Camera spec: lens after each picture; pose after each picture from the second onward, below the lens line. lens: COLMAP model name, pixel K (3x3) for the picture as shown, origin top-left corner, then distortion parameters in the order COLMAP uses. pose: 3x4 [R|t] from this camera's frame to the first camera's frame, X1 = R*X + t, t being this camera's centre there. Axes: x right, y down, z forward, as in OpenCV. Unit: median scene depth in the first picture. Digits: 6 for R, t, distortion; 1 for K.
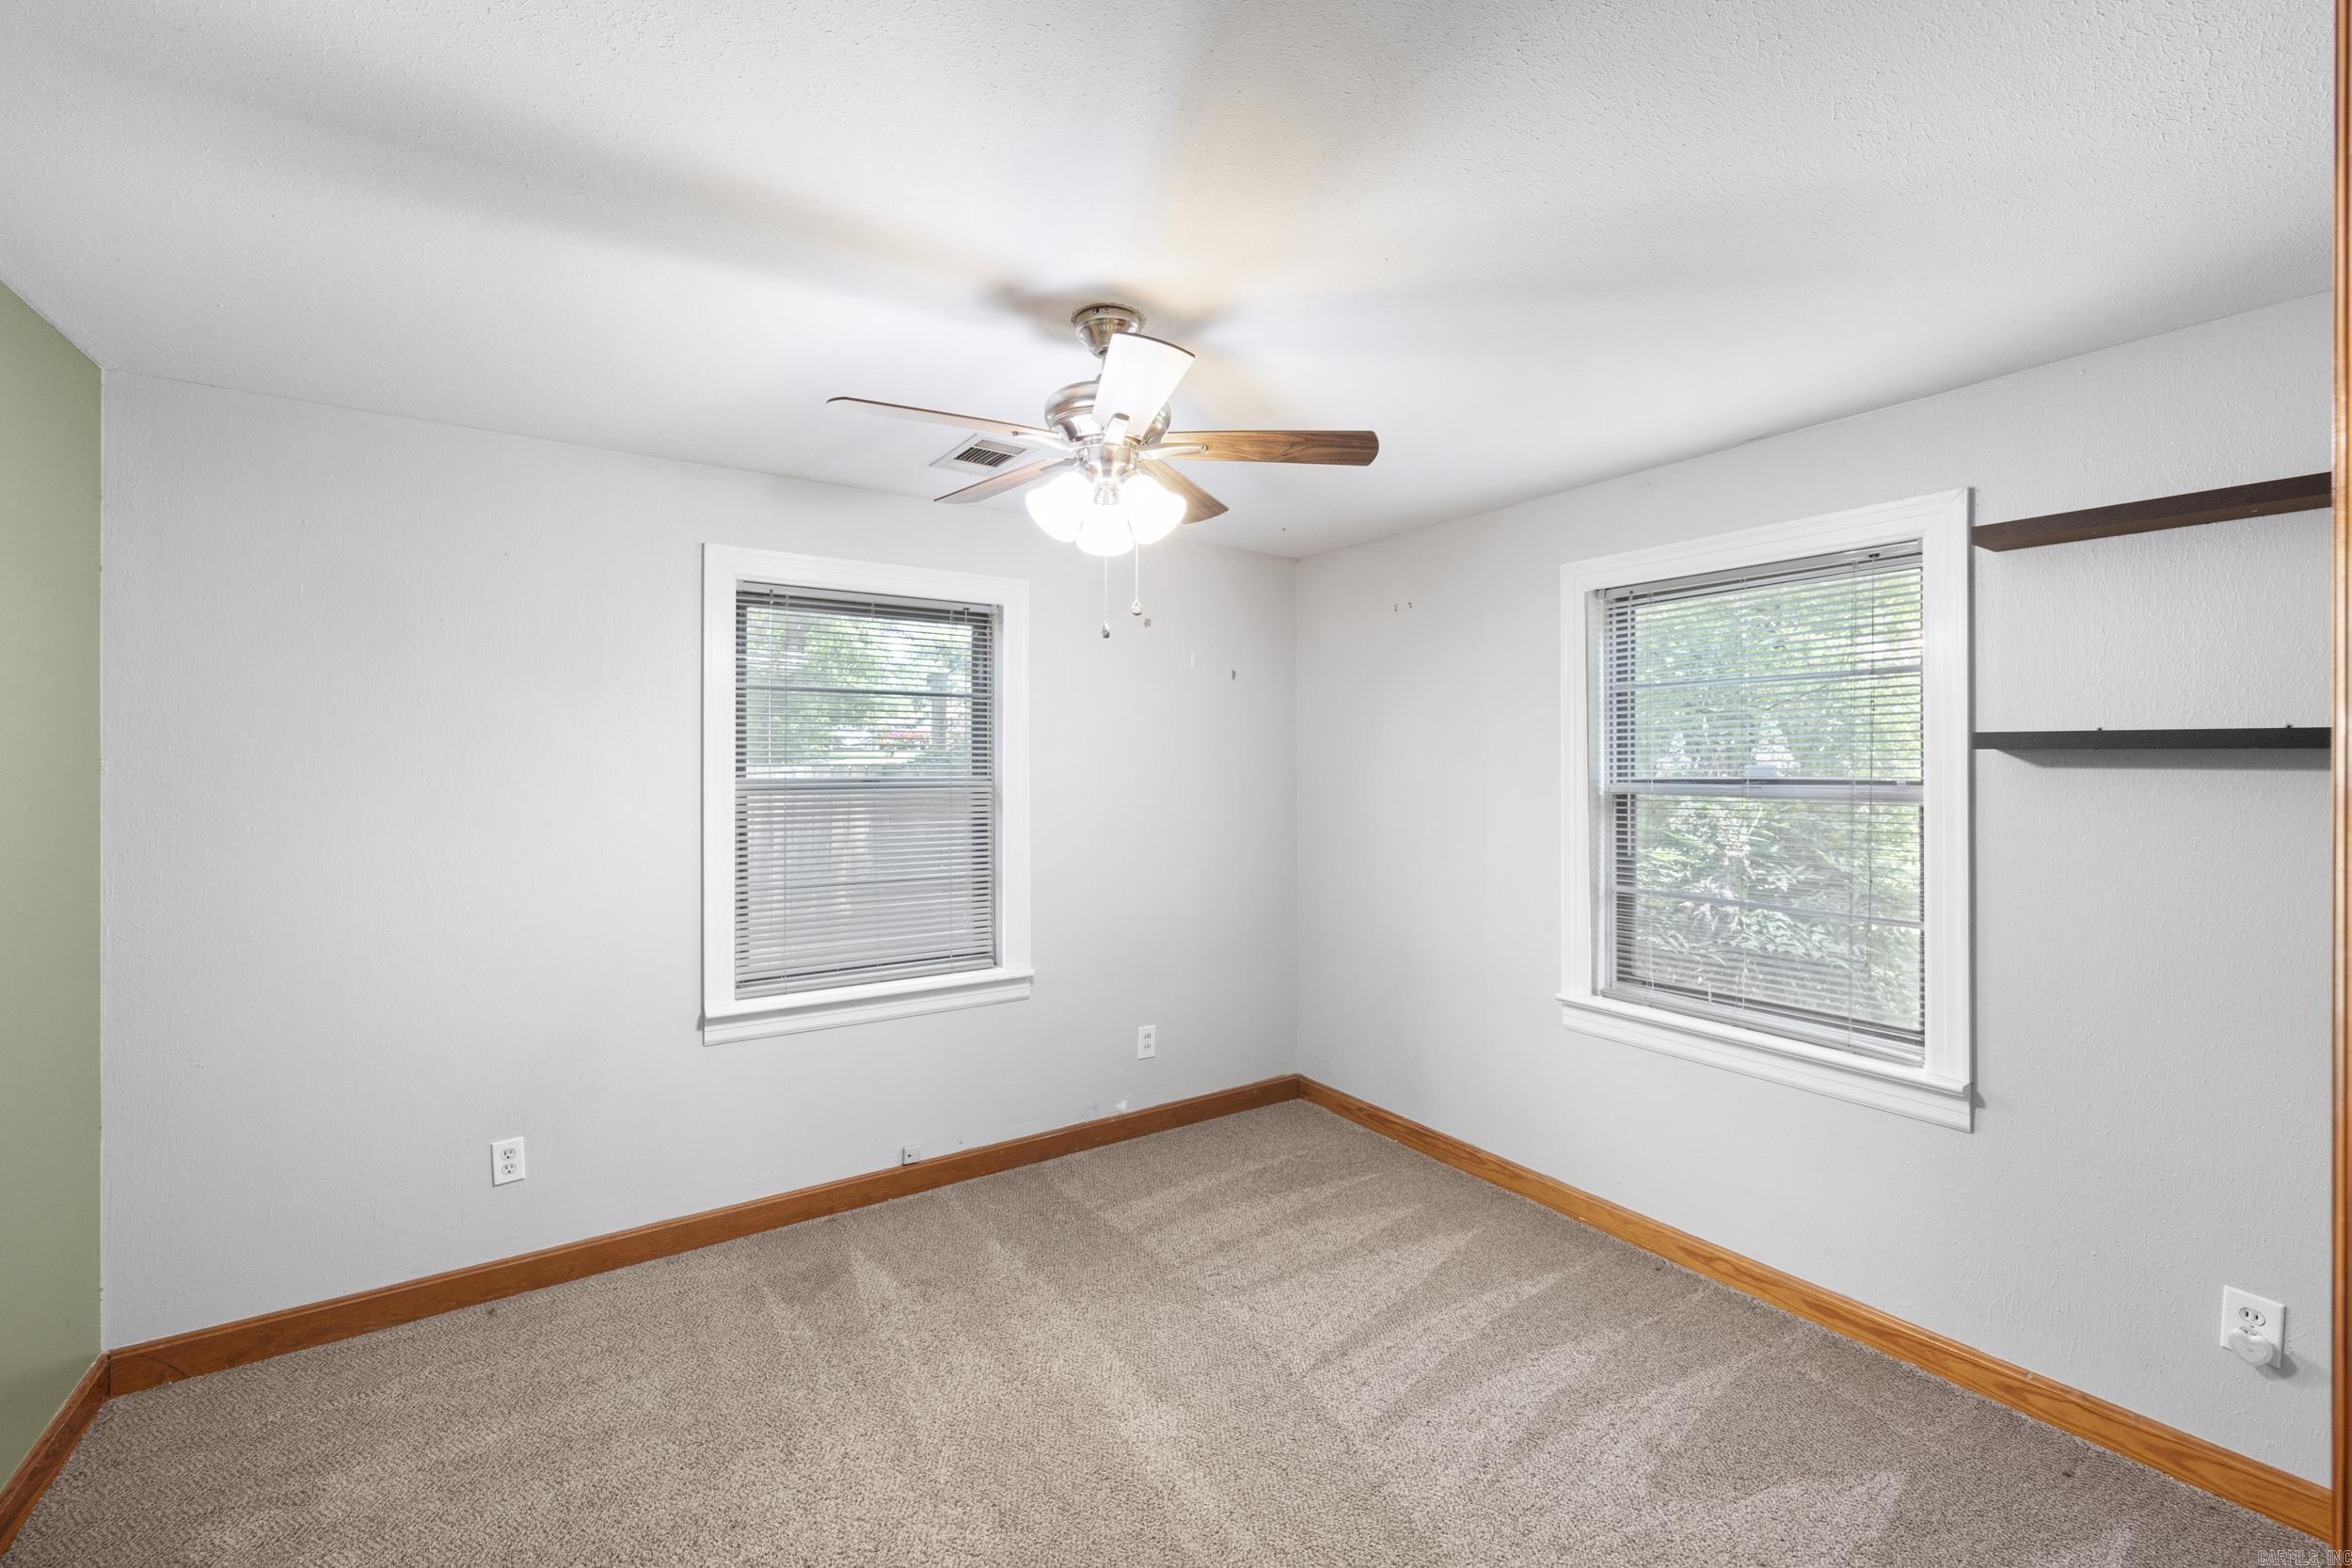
lens RADIAL K [[968.1, 0, 1177.2], [0, 968.1, 754.9], [0, 0, 1]] dist [-0.000474, -0.000001]
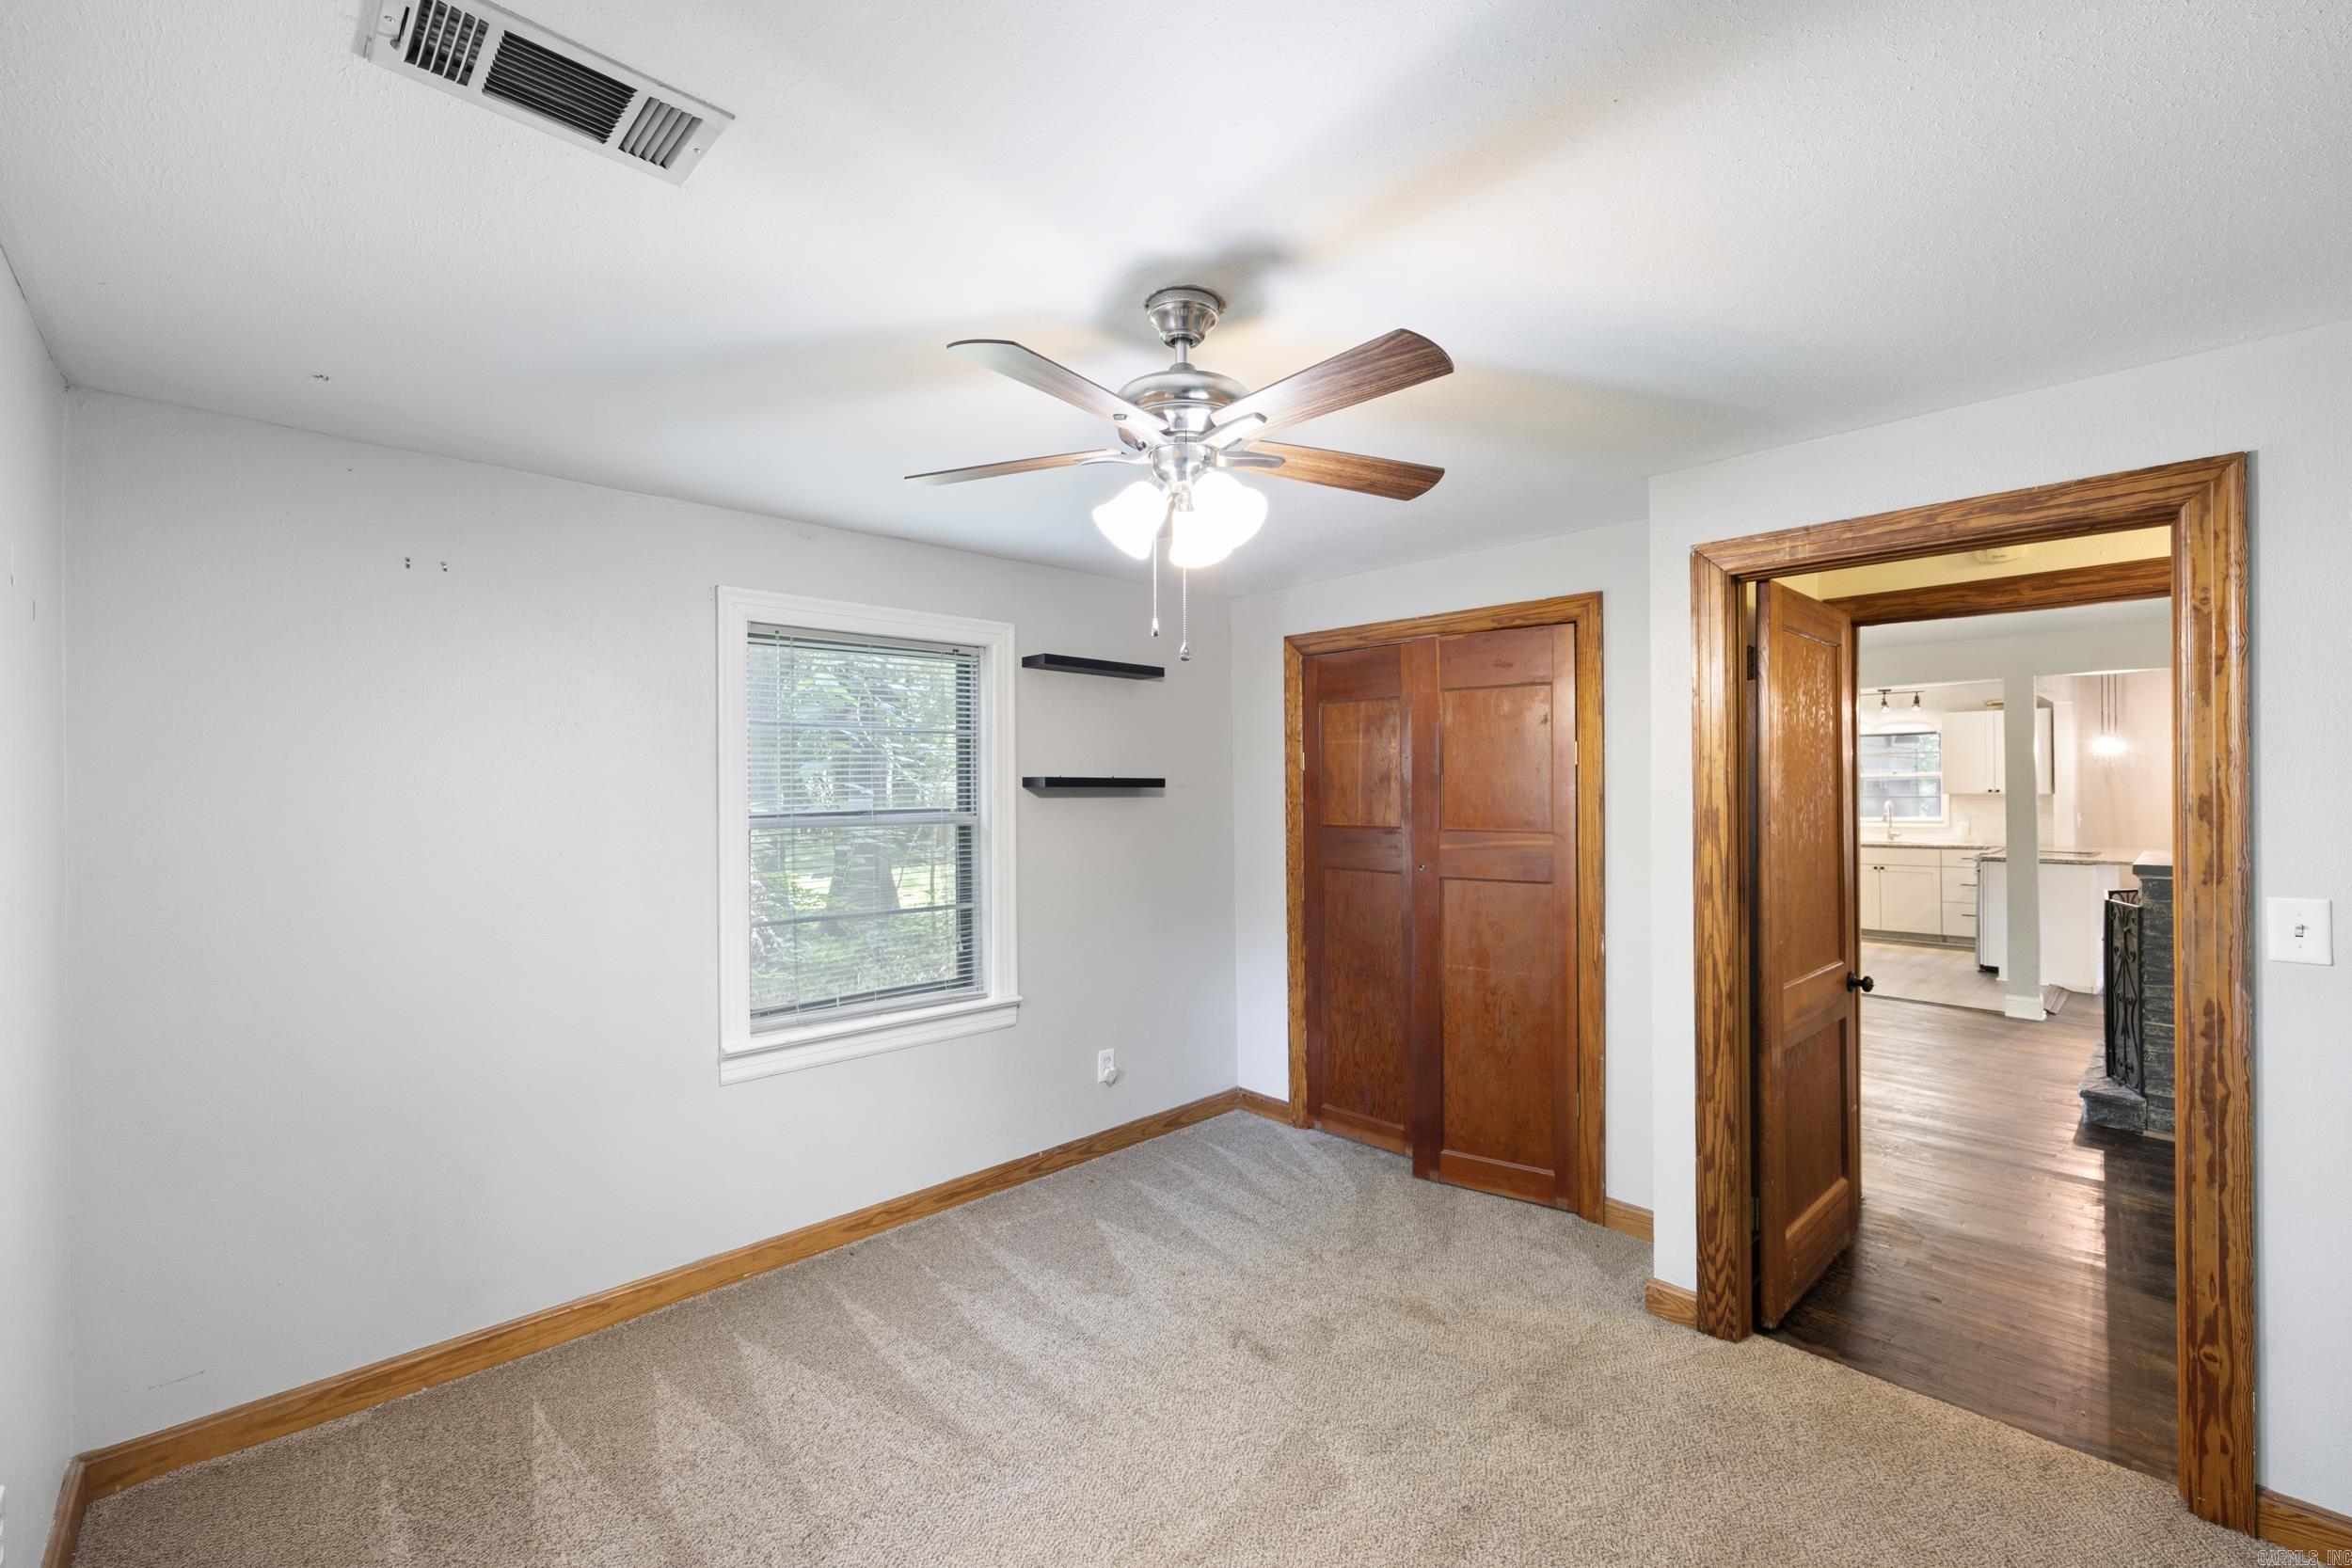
lens RADIAL K [[980.7, 0, 1176.5], [0, 980.7, 787.4], [0, 0, 1]] dist [-0.001246, -0.000328]
pose [[-0.170735, 0.001344, 0.985316, -0.780885], [0.001123, 0.999999, -0.001170, -0.004272], [-0.985316, 0.000907, -0.170736, 0.948717]]
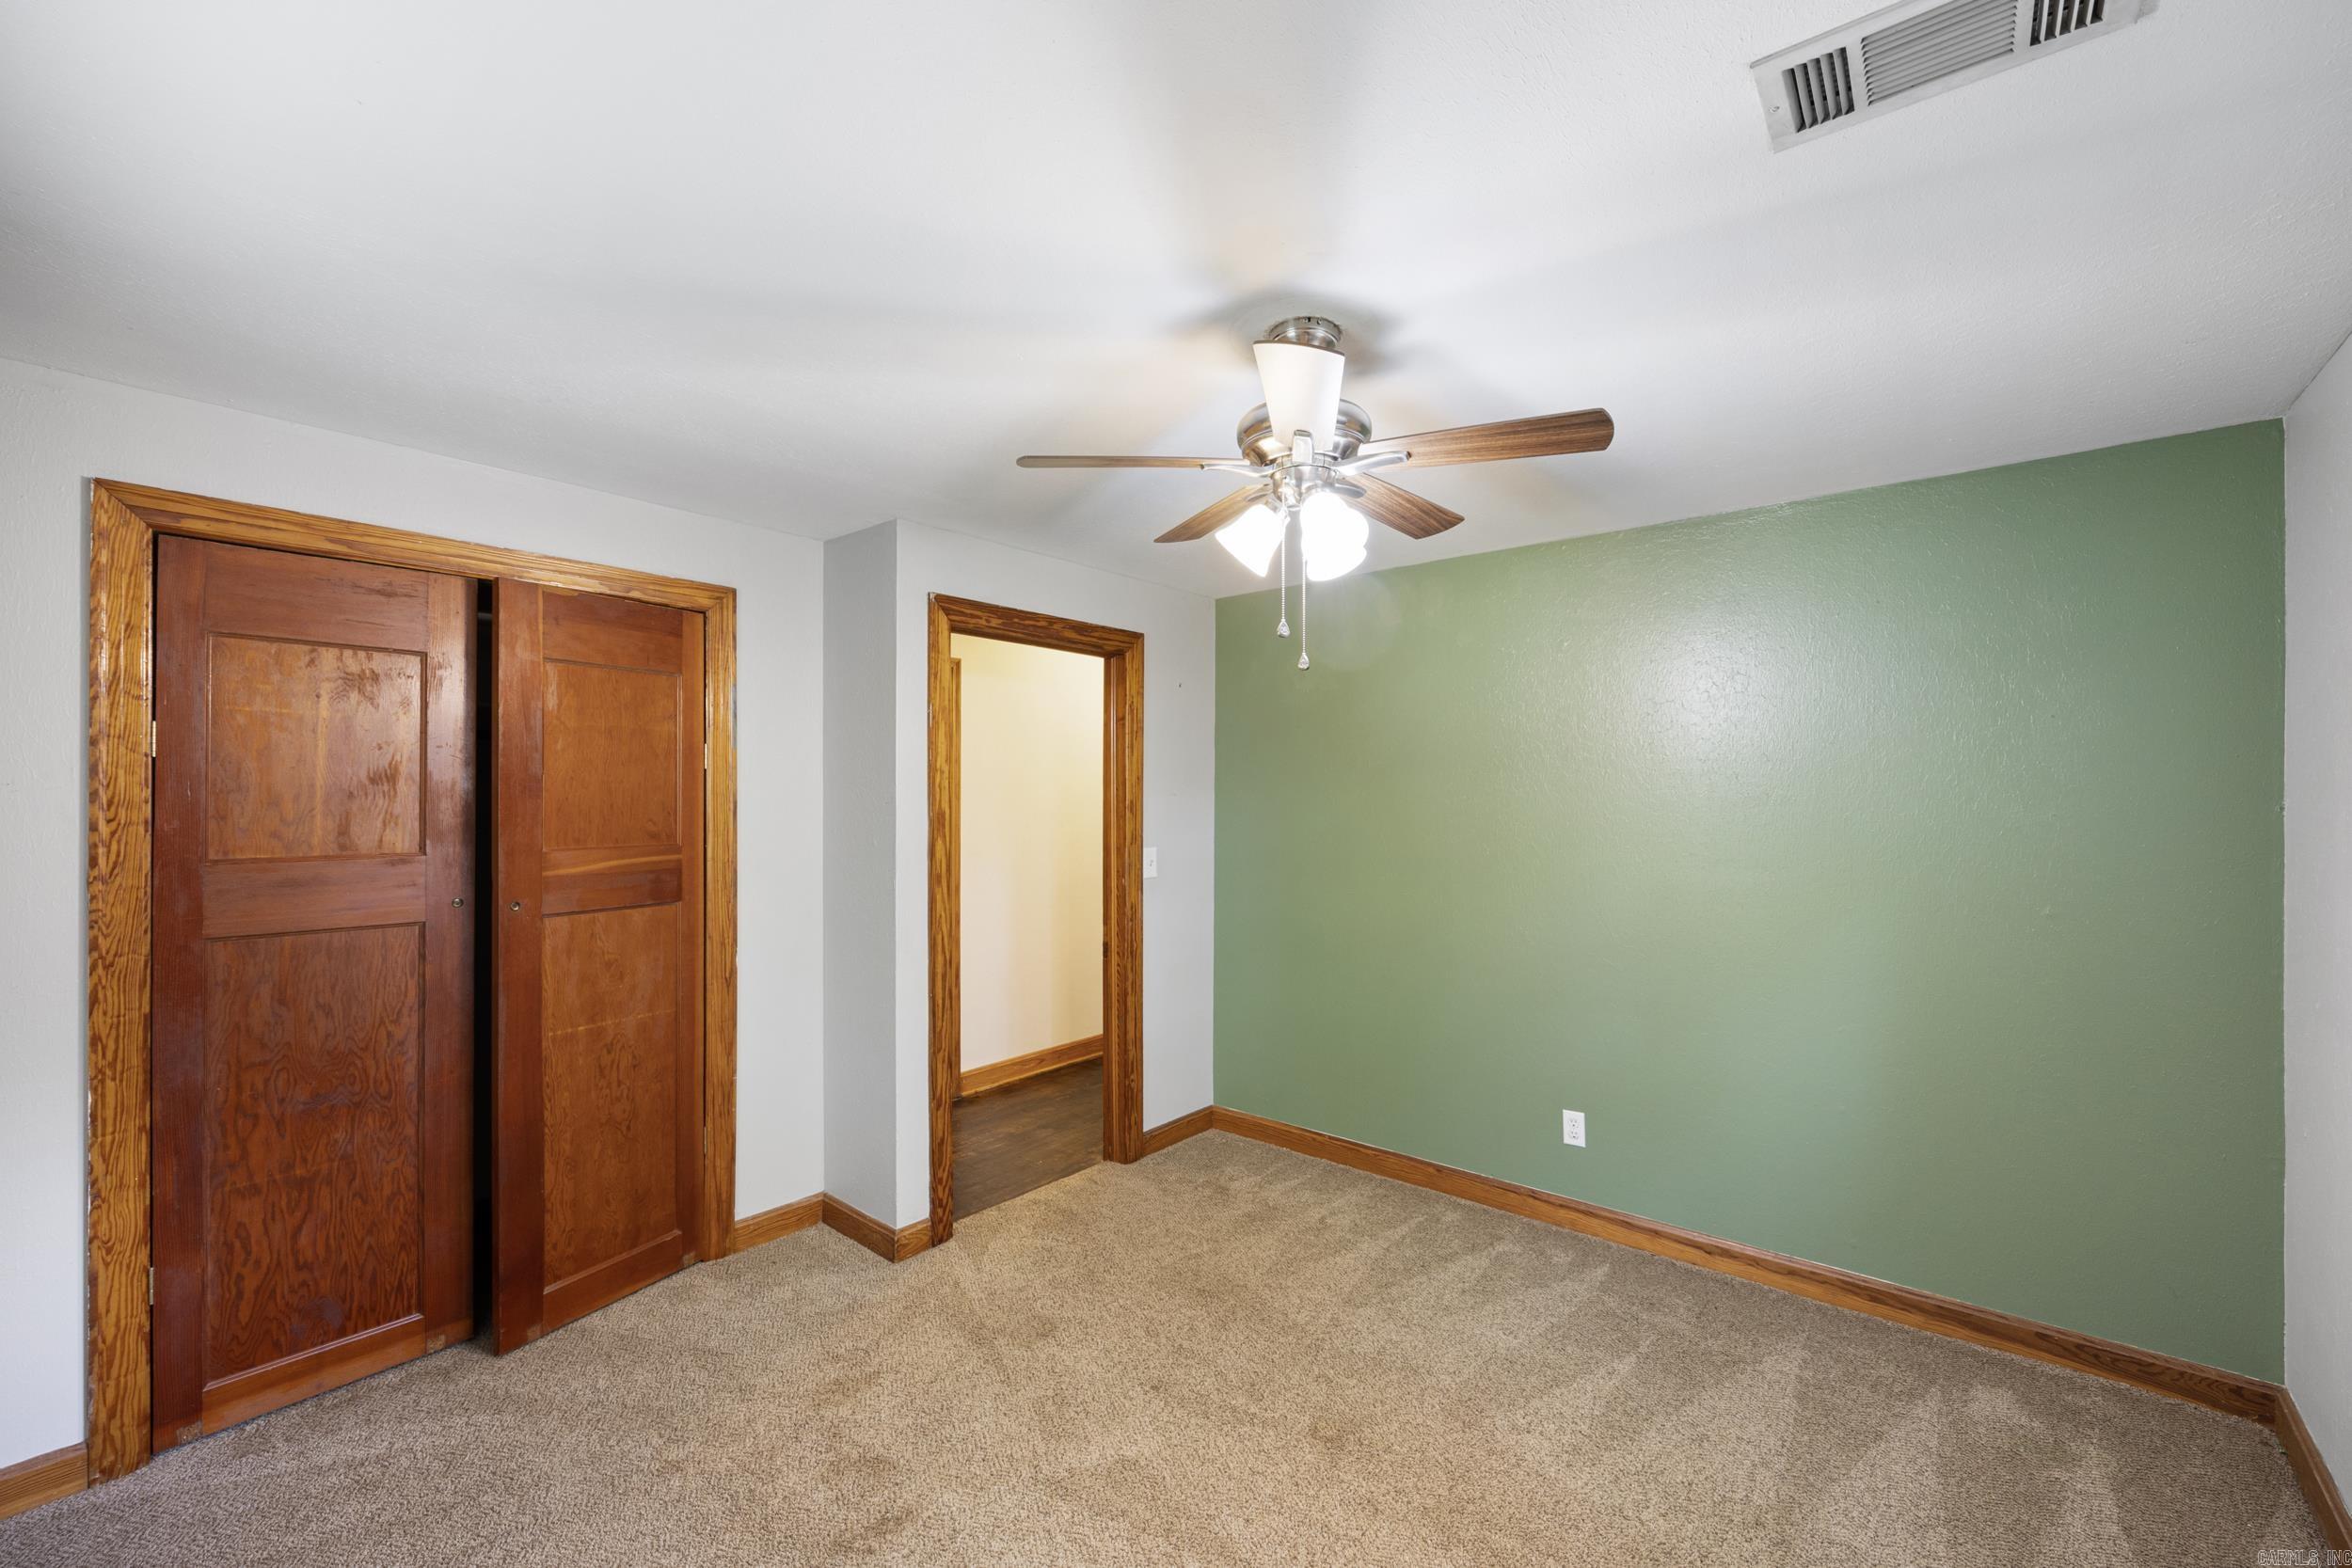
lens RADIAL K [[955.7, 0, 1176.2], [0, 955.7, 797.3], [0, 0, 1]] dist [-0.000523, -0.000153]
pose [[-0.960152, -0.001034, -0.279477, 0.259202], [0.000127, 0.999991, -0.004136, 0.004987], [0.279479, -0.004006, -0.960143, 1.519514]]
